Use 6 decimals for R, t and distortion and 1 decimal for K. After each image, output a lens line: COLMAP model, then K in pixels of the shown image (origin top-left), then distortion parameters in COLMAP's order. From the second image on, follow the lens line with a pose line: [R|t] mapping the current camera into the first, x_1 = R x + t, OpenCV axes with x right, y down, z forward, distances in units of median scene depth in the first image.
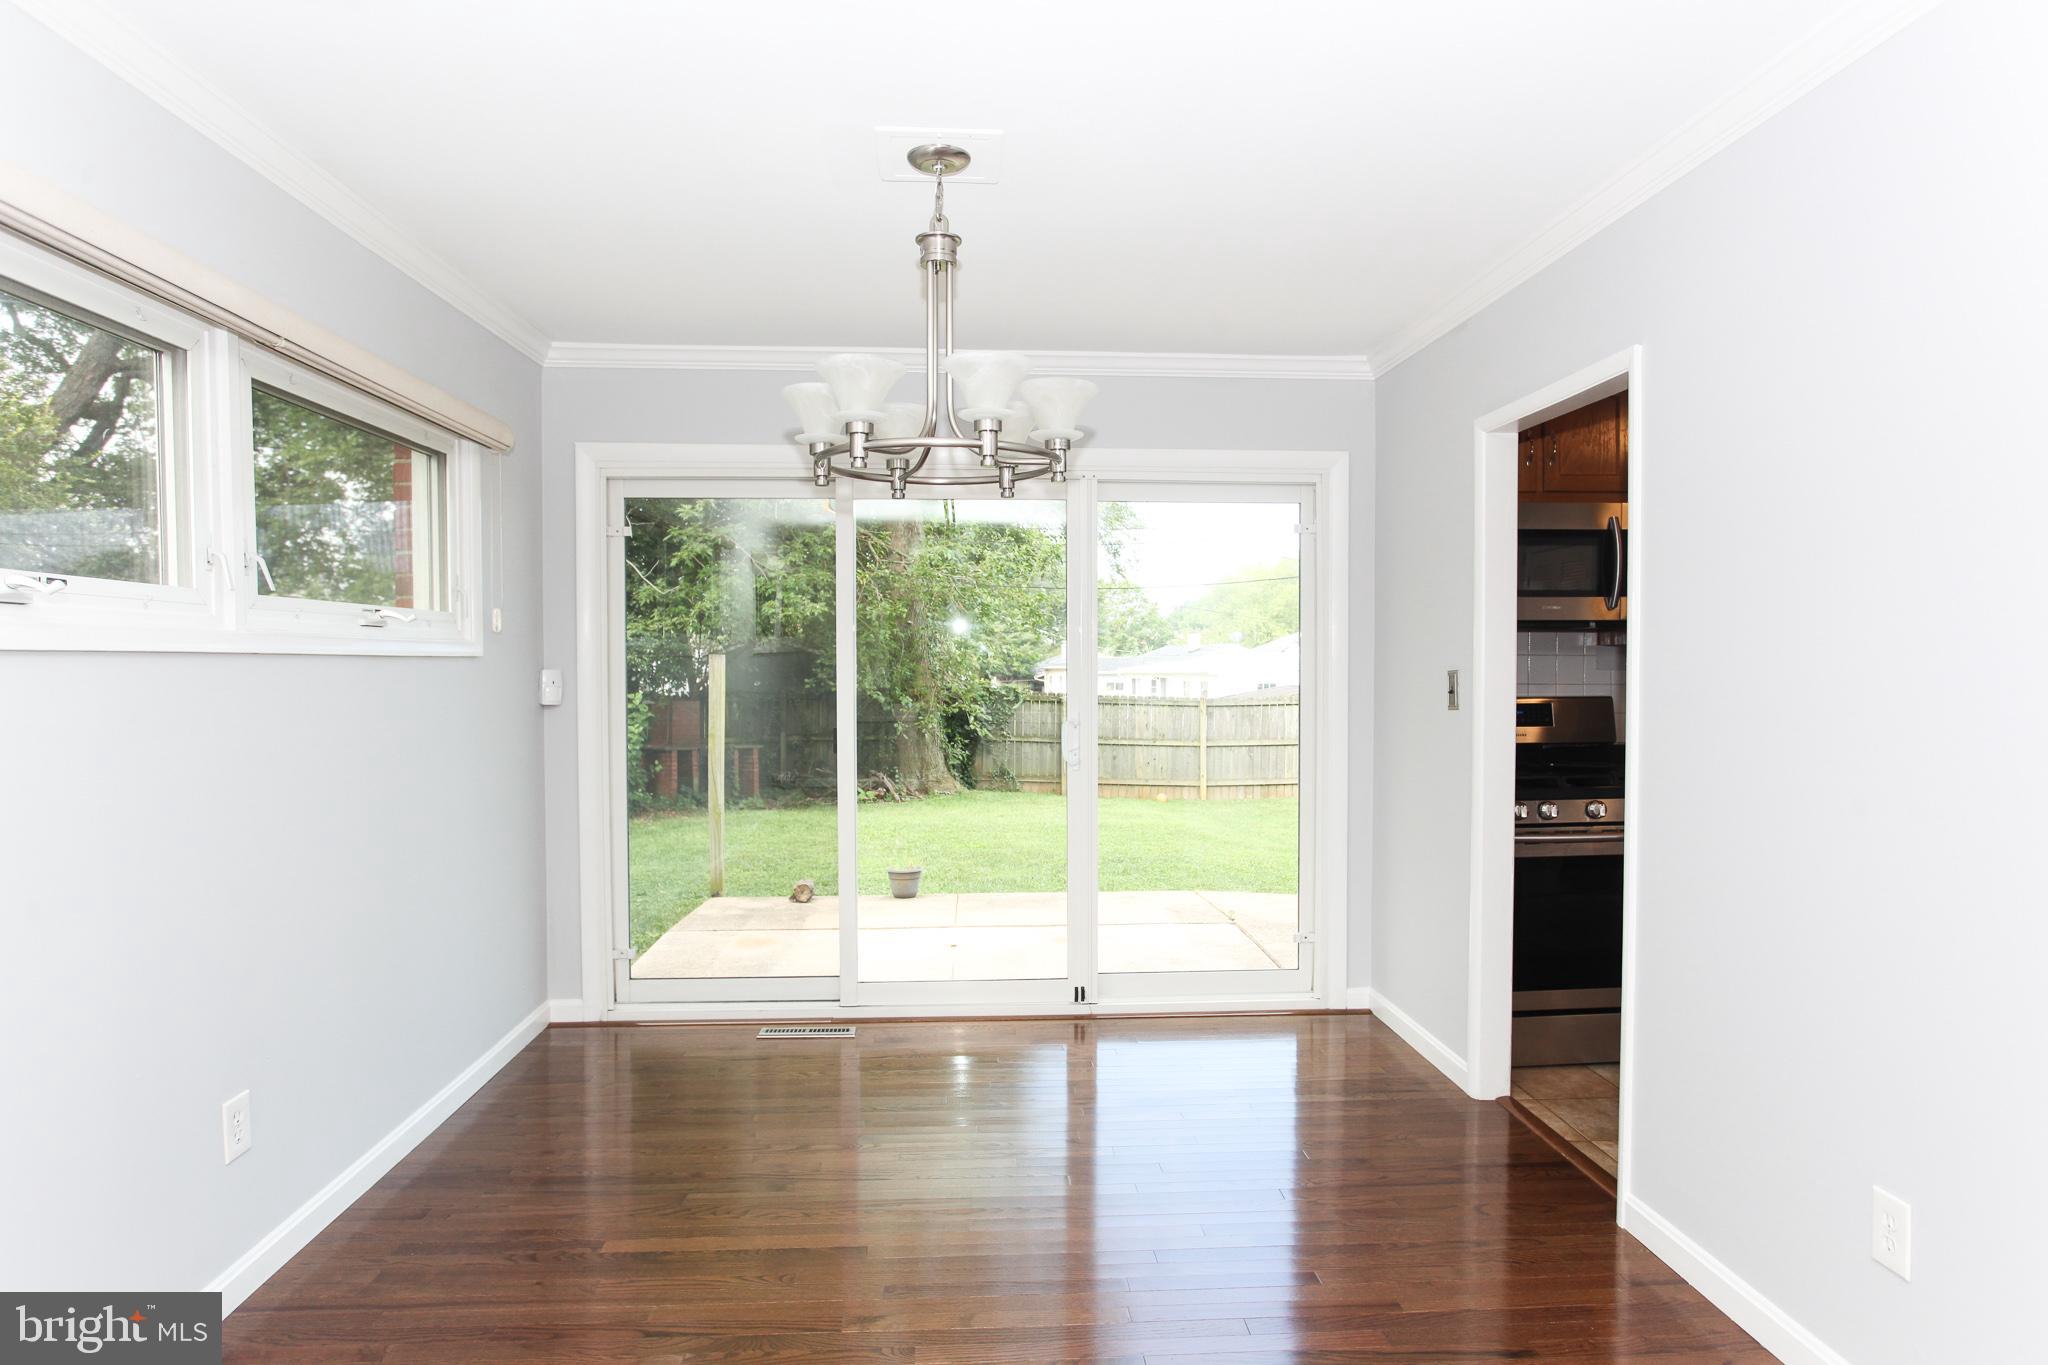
lens RADIAL K [[1187.6, 0, 1024.0], [0, 1187.6, 682.5], [0, 0, 1]] dist [-0.002606, 0.000108]
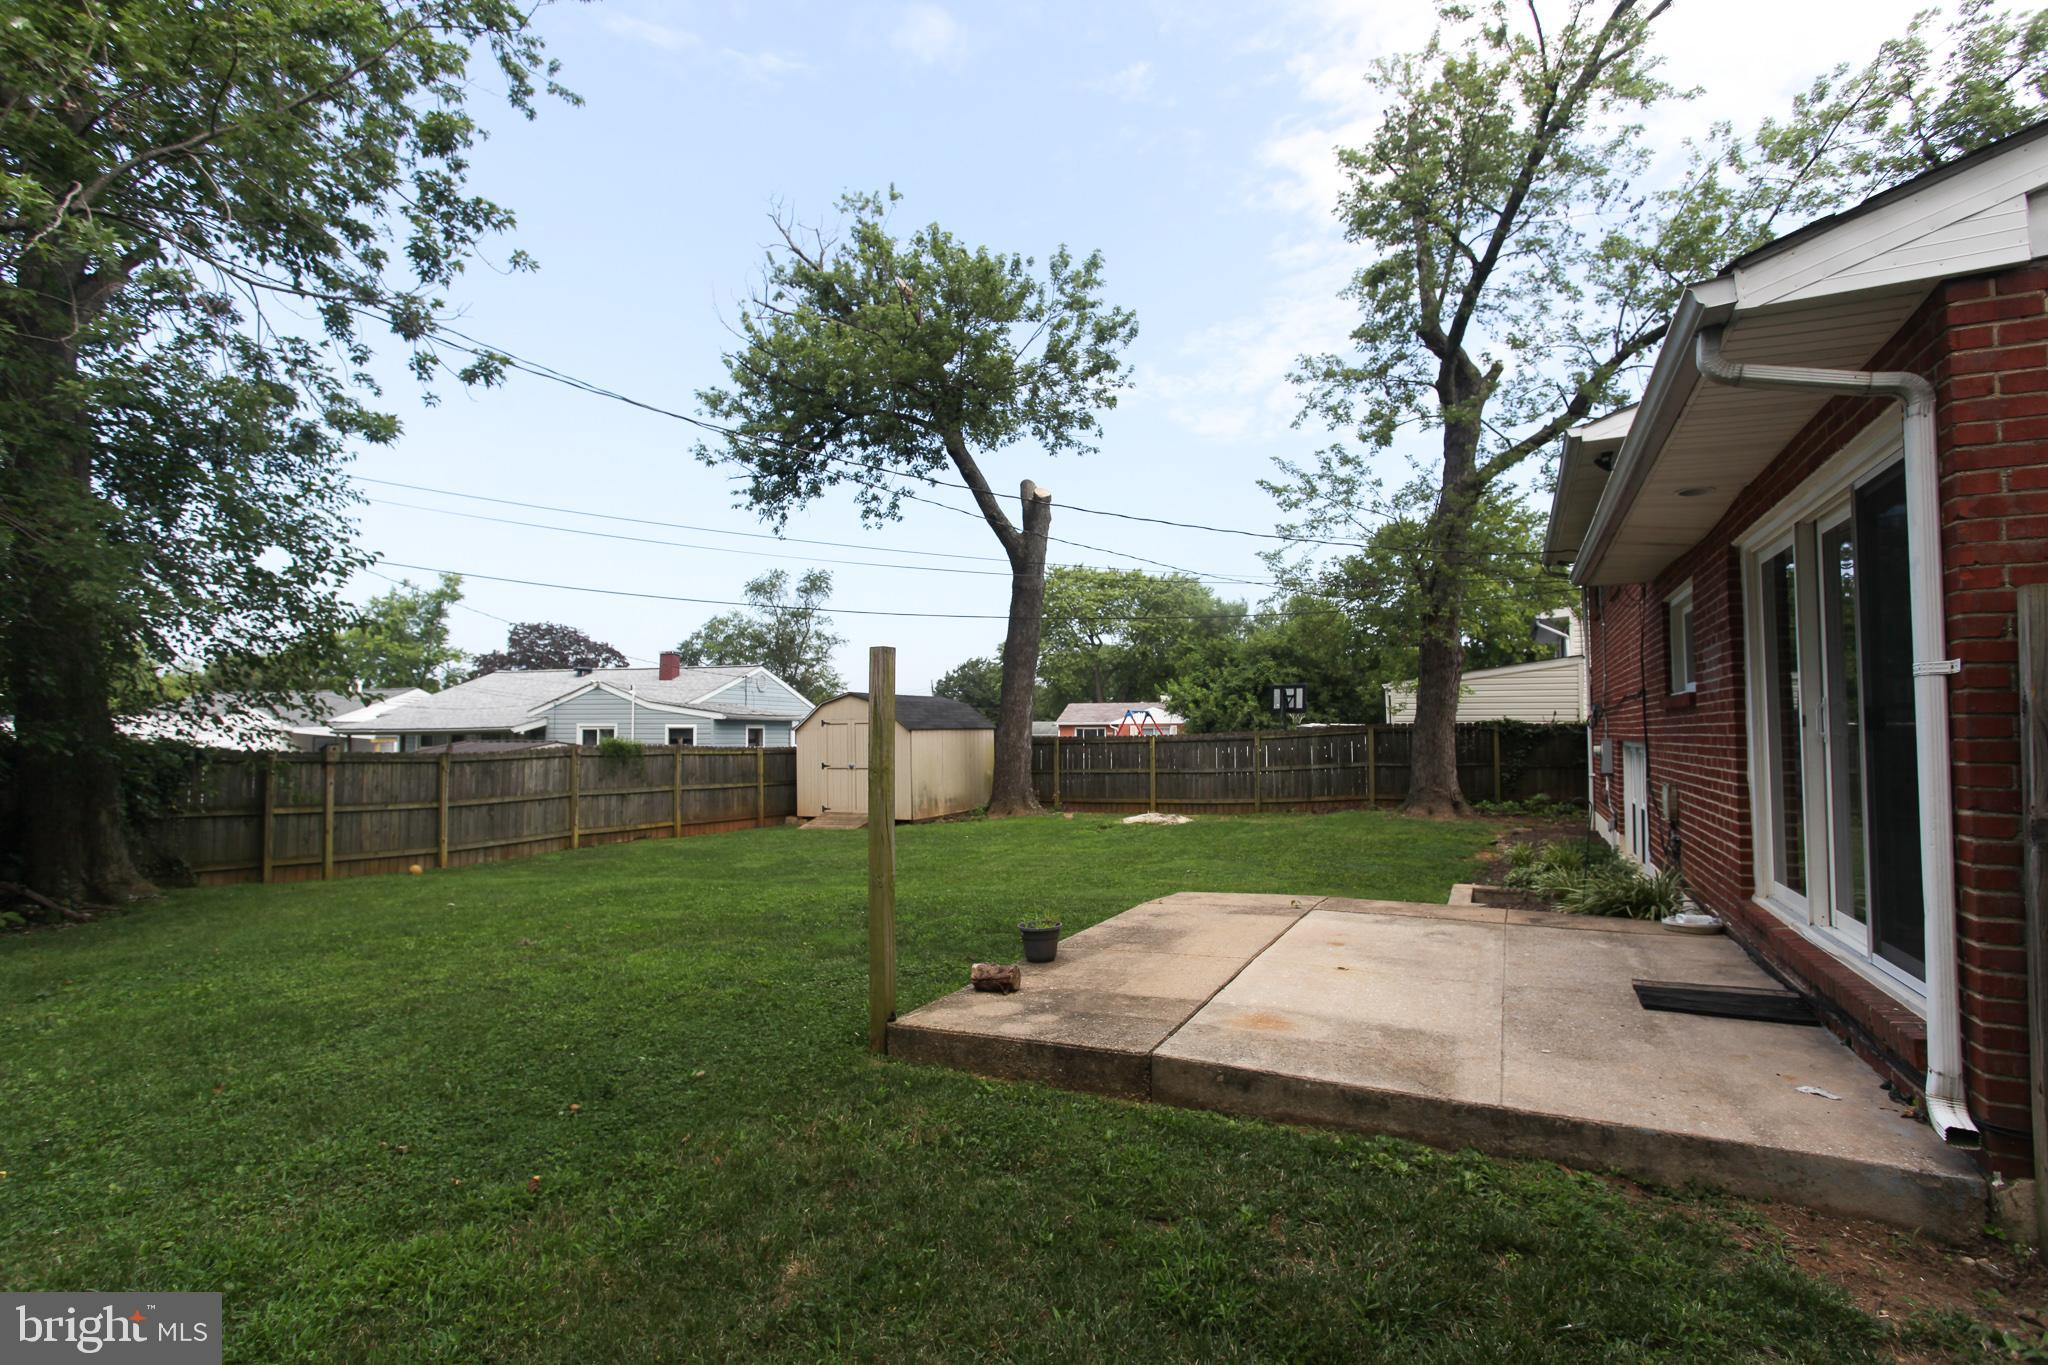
lens RADIAL K [[993.3, 0, 1023.5], [0, 993.3, 685.9], [0, 0, 1]] dist [-0.053696, 0.035530]
pose [[0.500568, 0.035018, 0.864989, -0.314358], [0.020860, 0.998404, -0.052490, 0.011734], [-0.865446, 0.044318, 0.499039, 0.294425]]
